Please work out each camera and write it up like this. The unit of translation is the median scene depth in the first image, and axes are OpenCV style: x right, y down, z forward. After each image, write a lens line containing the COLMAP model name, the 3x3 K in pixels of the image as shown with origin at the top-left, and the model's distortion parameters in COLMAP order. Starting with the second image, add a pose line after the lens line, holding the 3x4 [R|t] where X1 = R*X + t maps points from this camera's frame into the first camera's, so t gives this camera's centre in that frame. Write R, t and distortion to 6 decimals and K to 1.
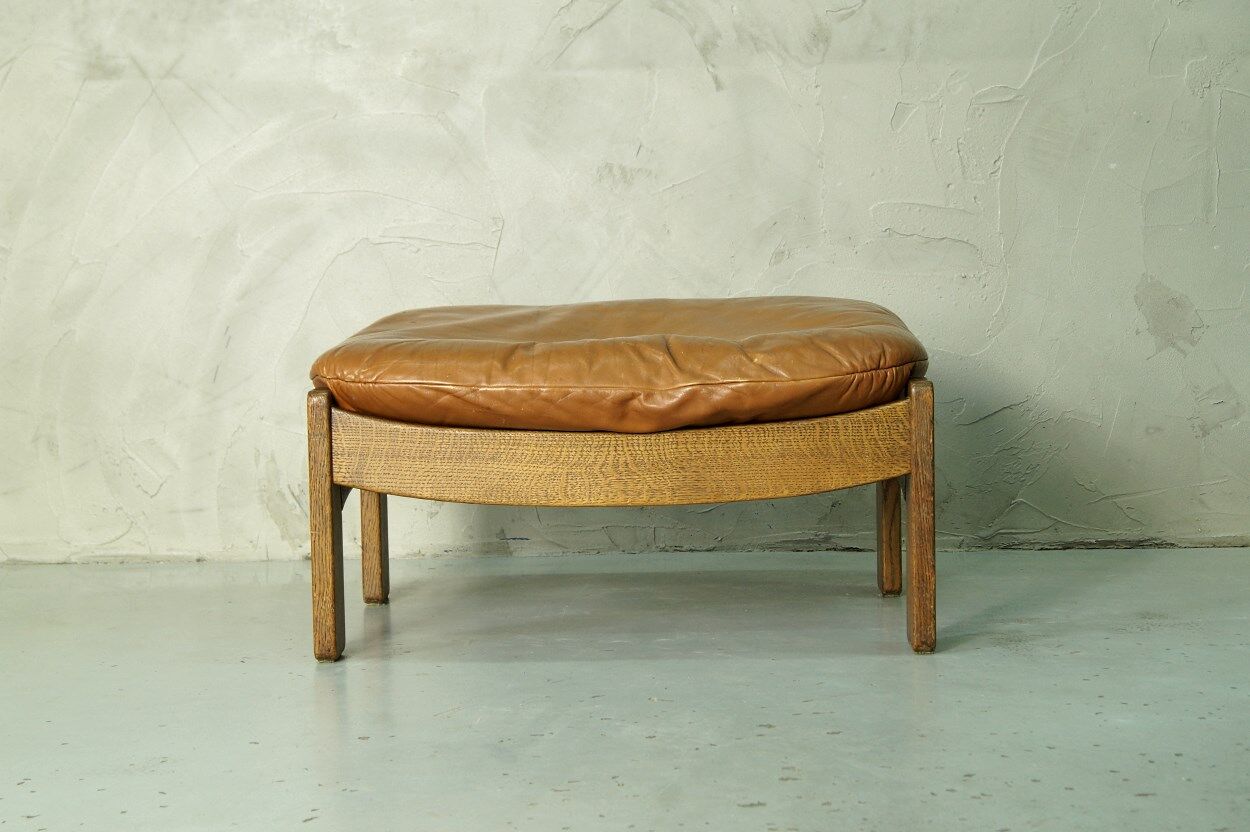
lens RADIAL K [[1901.6, 0, 702.0], [0, 1901.6, 419.8], [0, 0, 1]] dist [-0.007353, -0.036769]
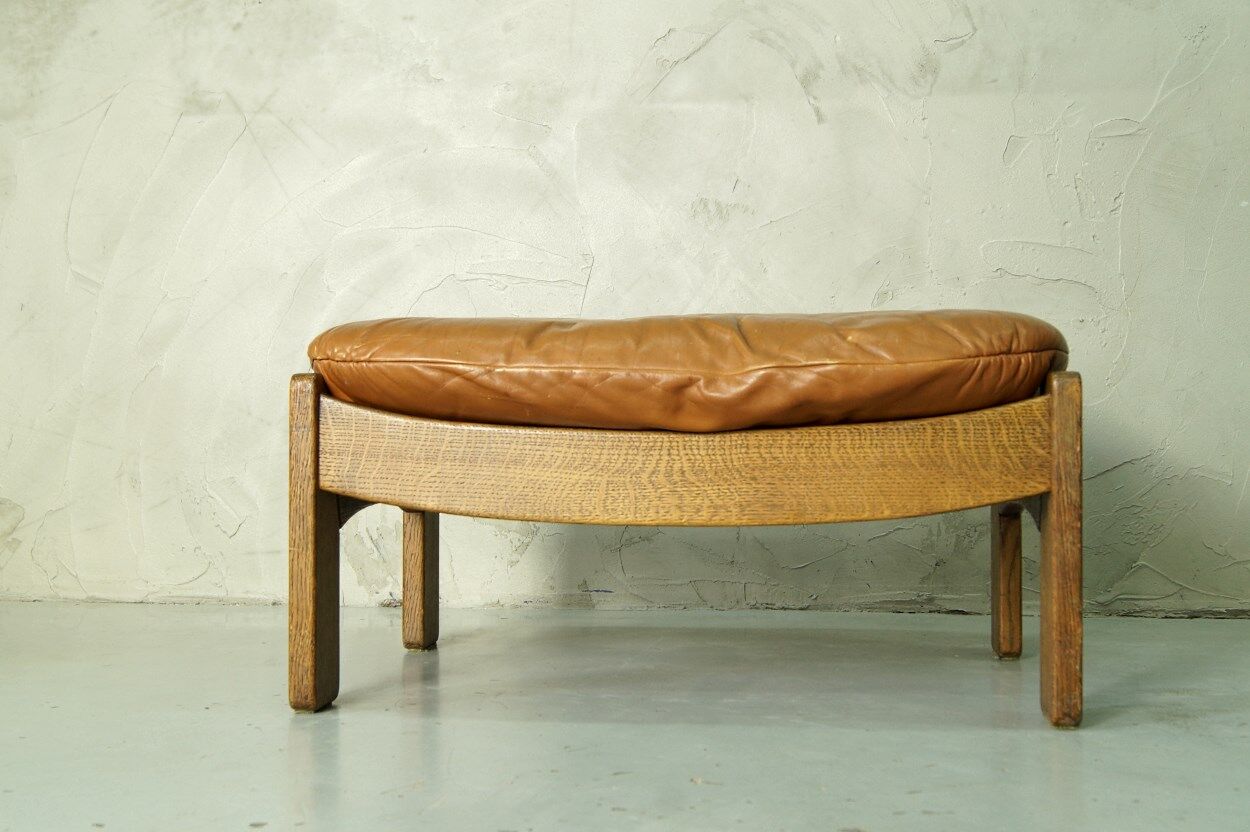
lens RADIAL K [[1495.4, 0, 665.9], [0, 1495.4, 417.3], [0, 0, 1]] dist [-0.023712, -0.054963]
pose [[0.994558, 0.014856, -0.103123, 0.013707], [-0.022689, 0.996910, -0.075207, 0.038696], [0.101687, 0.077137, 0.991821, 0.314123]]
